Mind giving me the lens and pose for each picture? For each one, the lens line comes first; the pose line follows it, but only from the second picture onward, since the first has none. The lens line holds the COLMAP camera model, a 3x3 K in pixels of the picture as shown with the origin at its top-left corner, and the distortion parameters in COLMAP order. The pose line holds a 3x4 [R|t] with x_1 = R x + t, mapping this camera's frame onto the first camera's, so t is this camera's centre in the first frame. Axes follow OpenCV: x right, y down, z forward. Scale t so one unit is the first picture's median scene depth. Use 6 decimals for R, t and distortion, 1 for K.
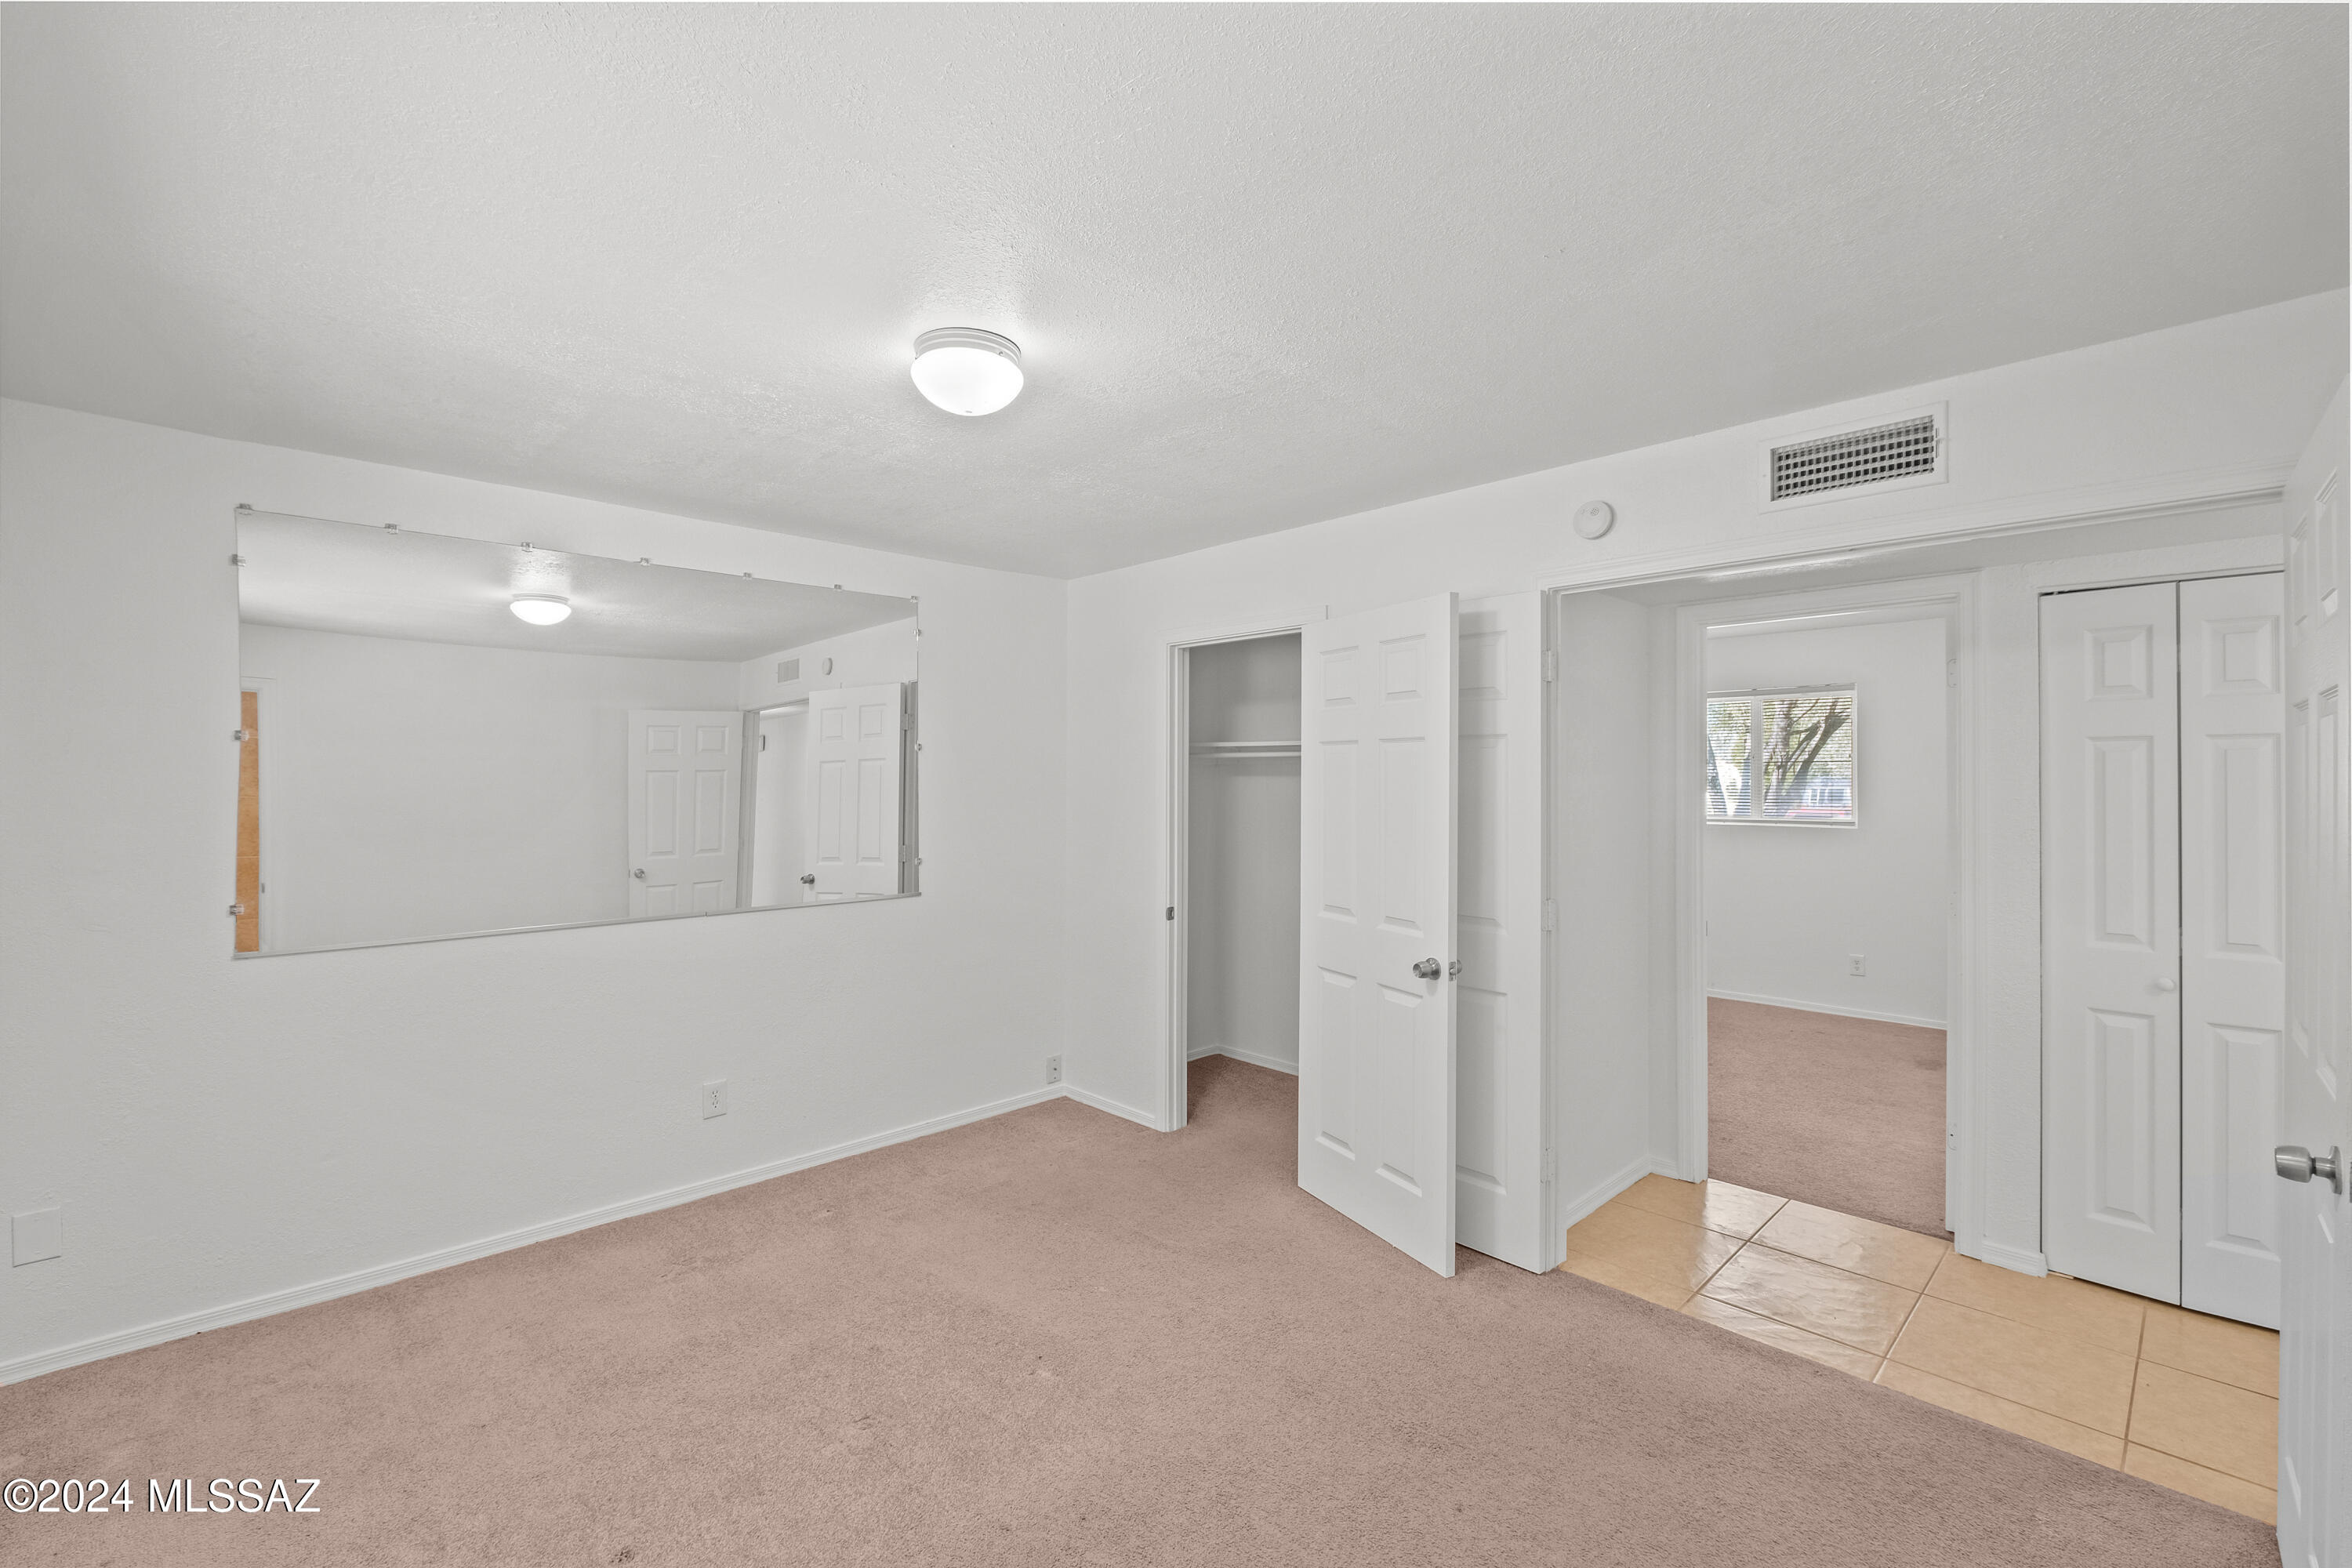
lens RADIAL K [[1016.6, 0, 1166.4], [0, 1016.6, 786.3], [0, 0, 1]] dist [-0.000215, -0.006097]
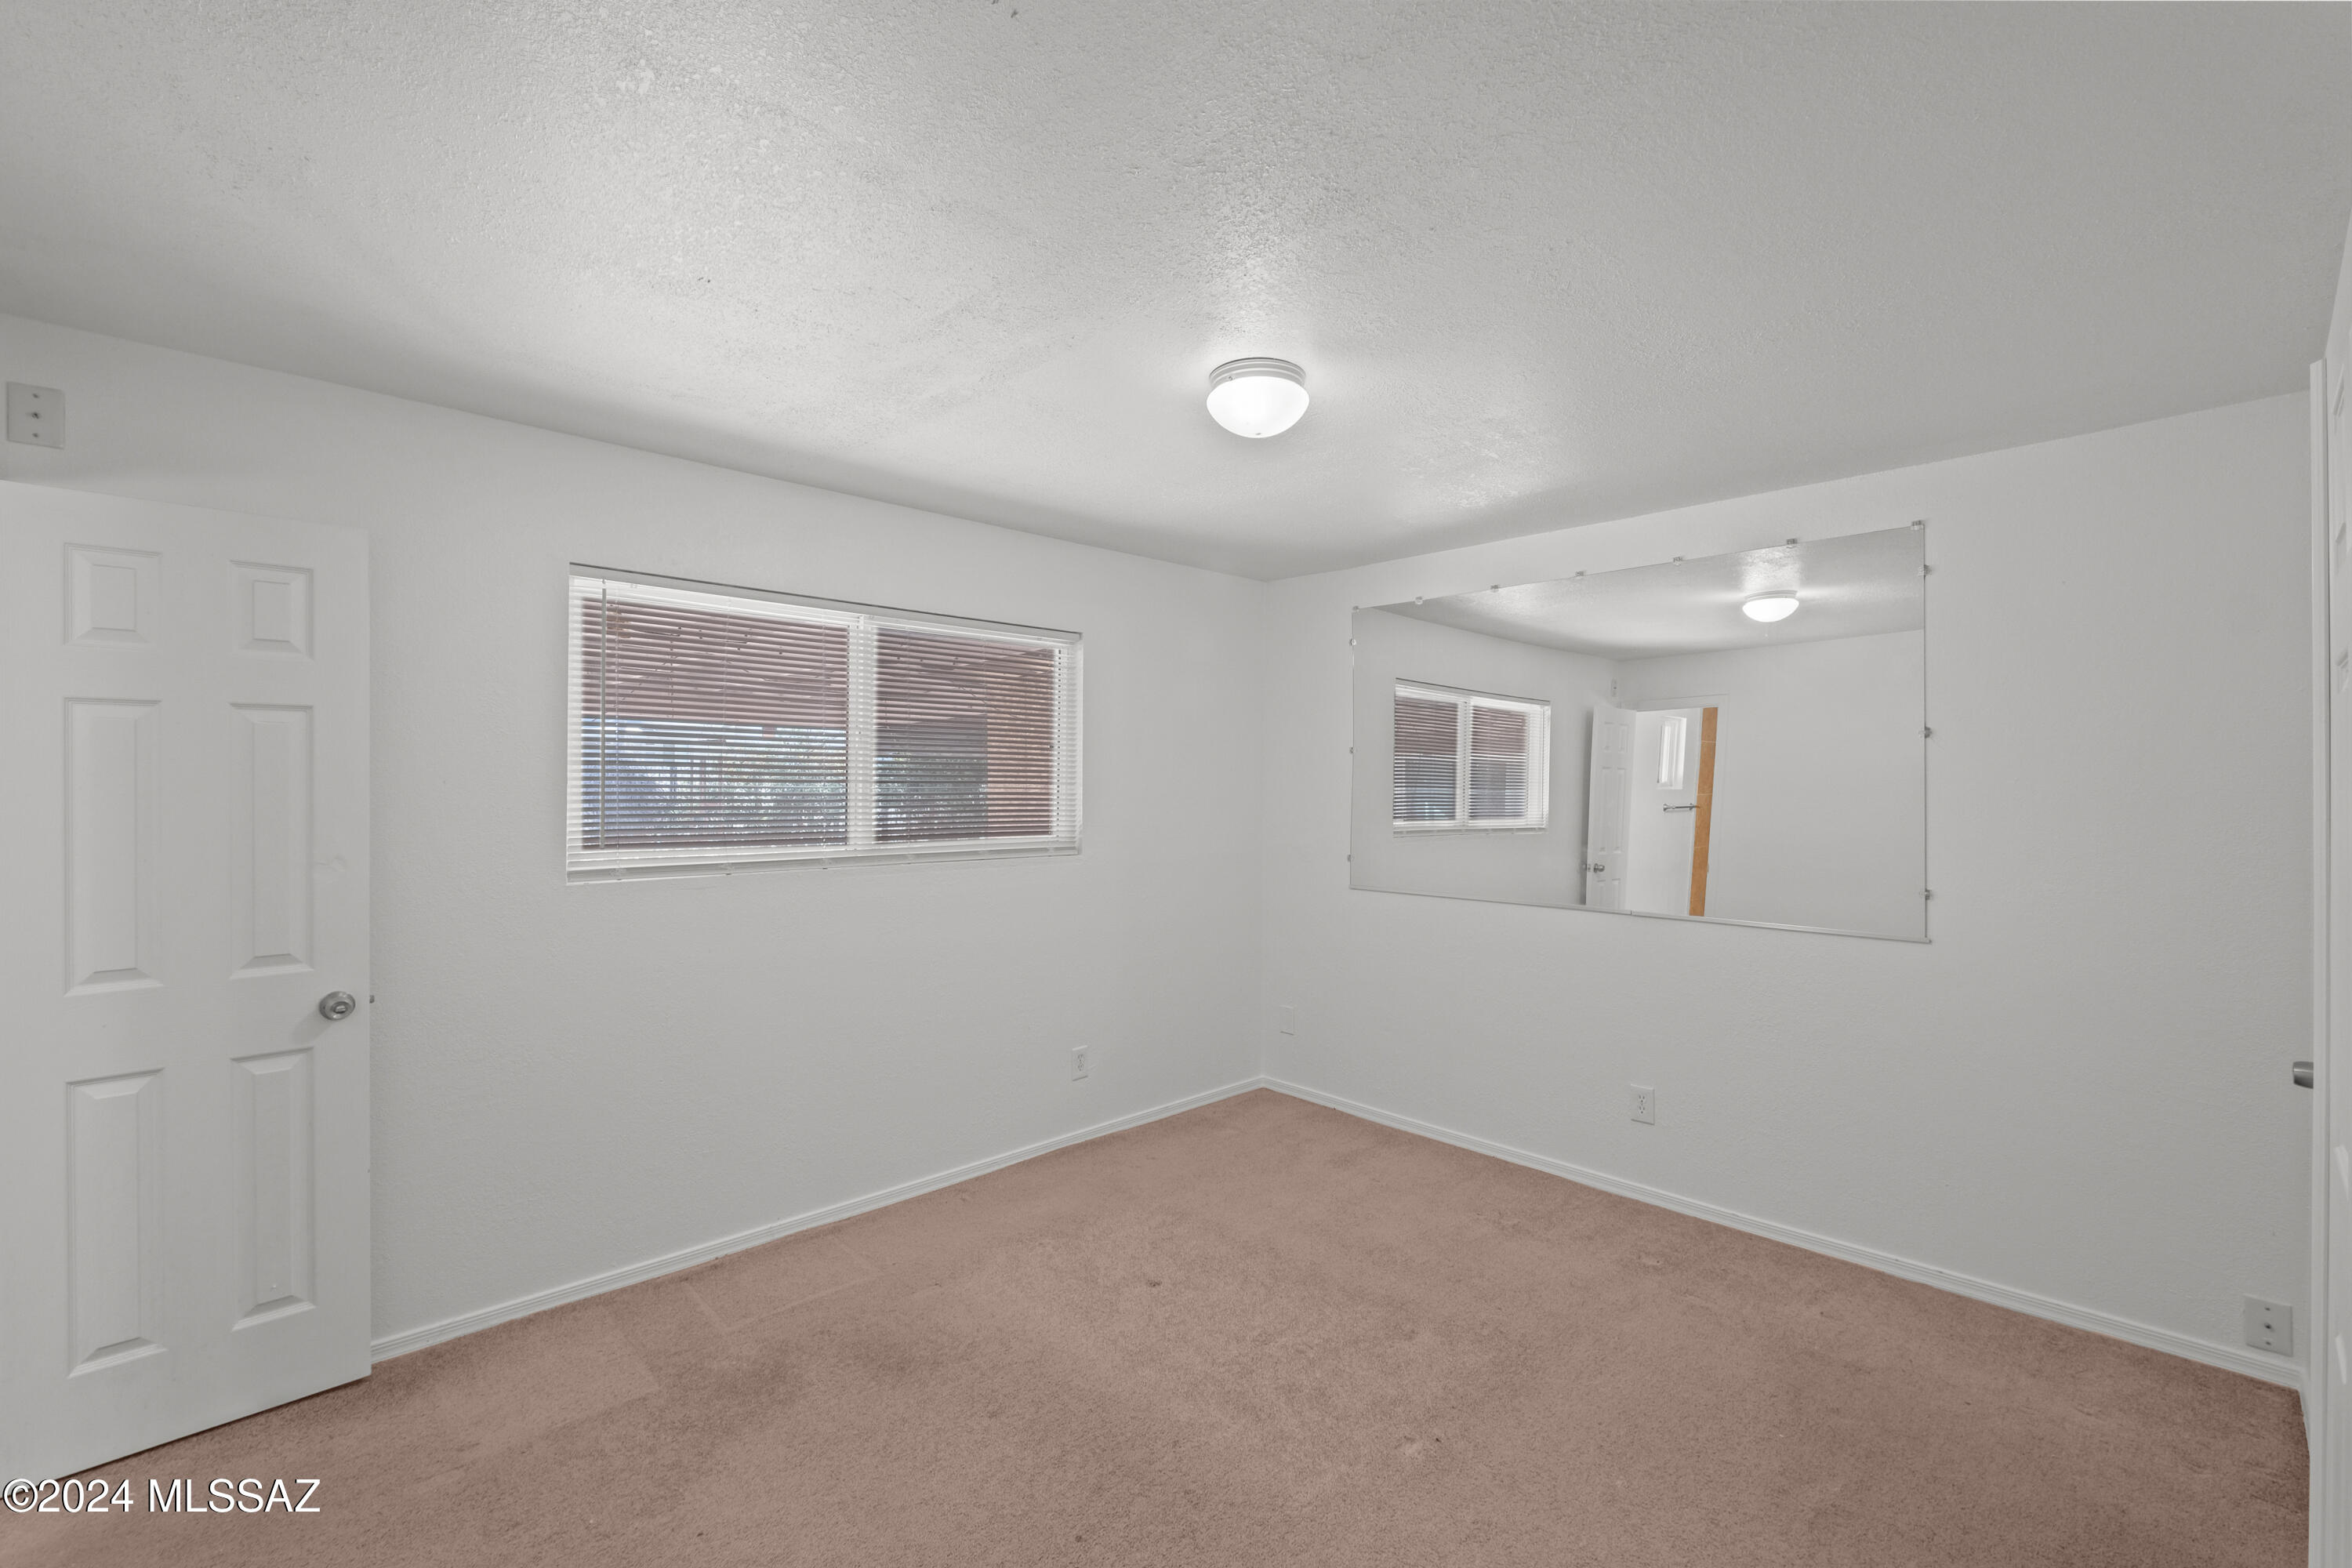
lens RADIAL K [[1016.6, 0, 1166.4], [0, 1016.6, 786.3], [0, 0, 1]] dist [-0.000215, -0.006097]
pose [[-0.021166, 0.008677, -0.999738, 0.509965], [-0.009504, 0.999915, 0.008880, -0.000691], [0.999731, 0.009690, -0.021082, 0.534200]]
